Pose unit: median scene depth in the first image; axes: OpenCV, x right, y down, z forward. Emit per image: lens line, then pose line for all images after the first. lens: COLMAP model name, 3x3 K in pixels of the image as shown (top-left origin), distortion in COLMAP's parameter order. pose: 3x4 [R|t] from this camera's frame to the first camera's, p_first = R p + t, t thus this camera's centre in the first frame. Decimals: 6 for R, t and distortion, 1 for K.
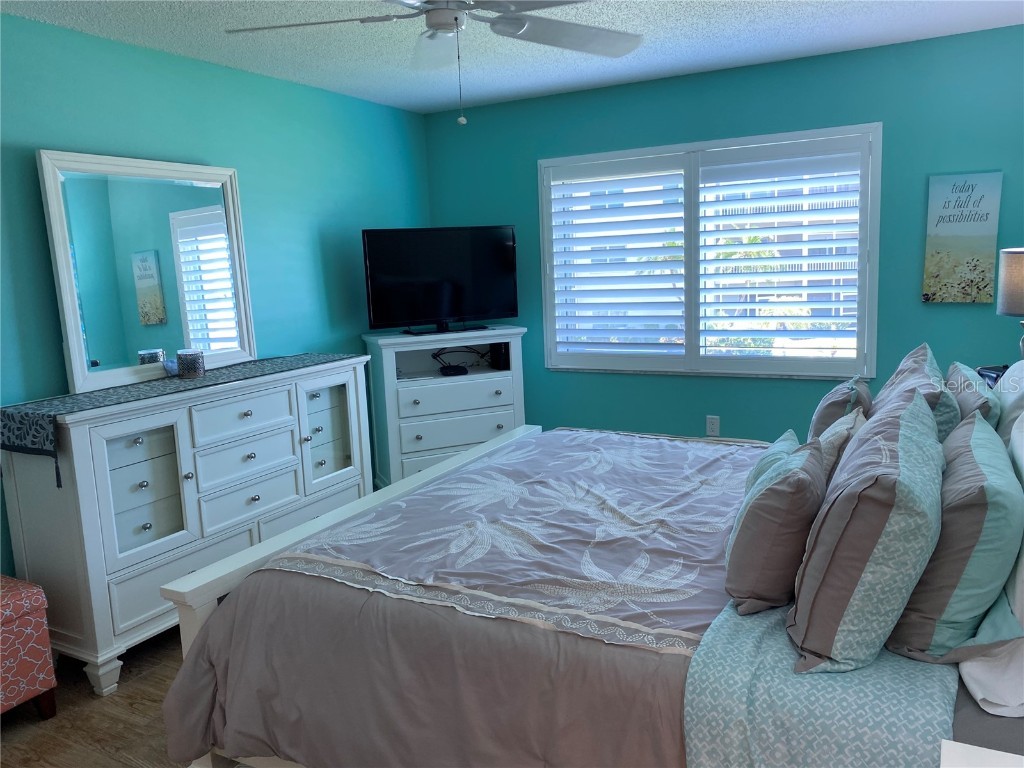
lens RADIAL K [[783.1, 0, 516.9], [0, 783.1, 382.7], [0, 0, 1]] dist [0.049294, -0.062645]
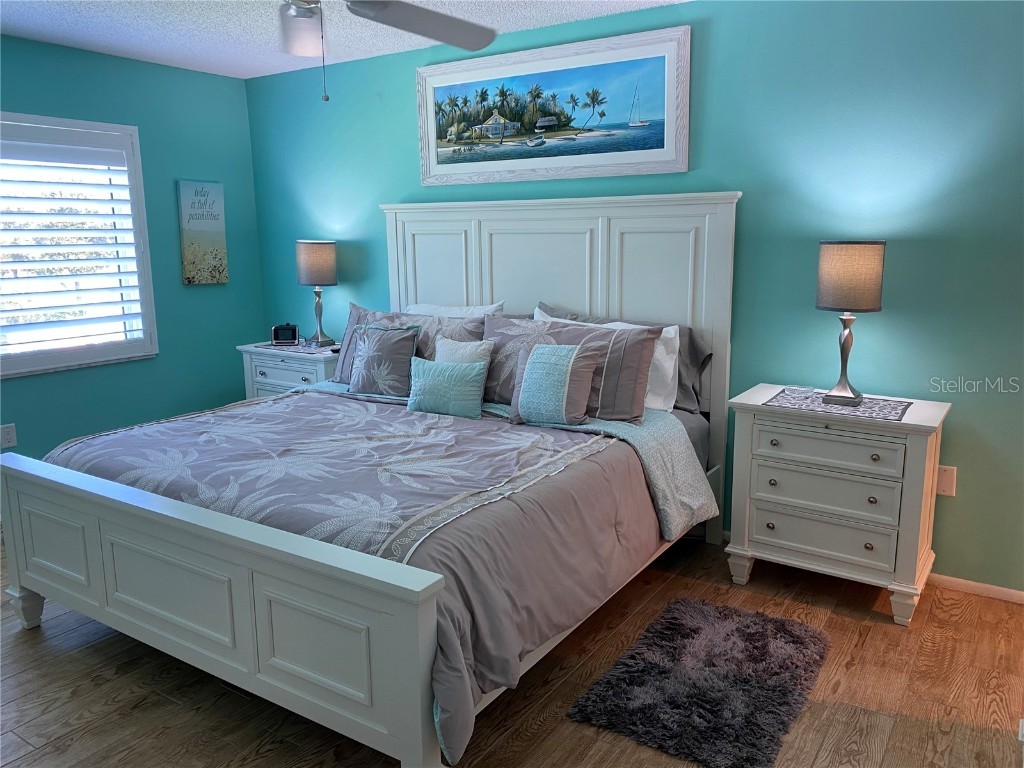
lens RADIAL K [[783.1, 0, 517.0], [0, 783.1, 384.8], [0, 0, 1]] dist [0.049294, -0.062645]
pose [[0.089779, -0.152740, 0.984180, -1.038040], [0.160748, 0.977437, 0.137029, -0.056946], [-0.982904, 0.145903, 0.112306, 0.615319]]
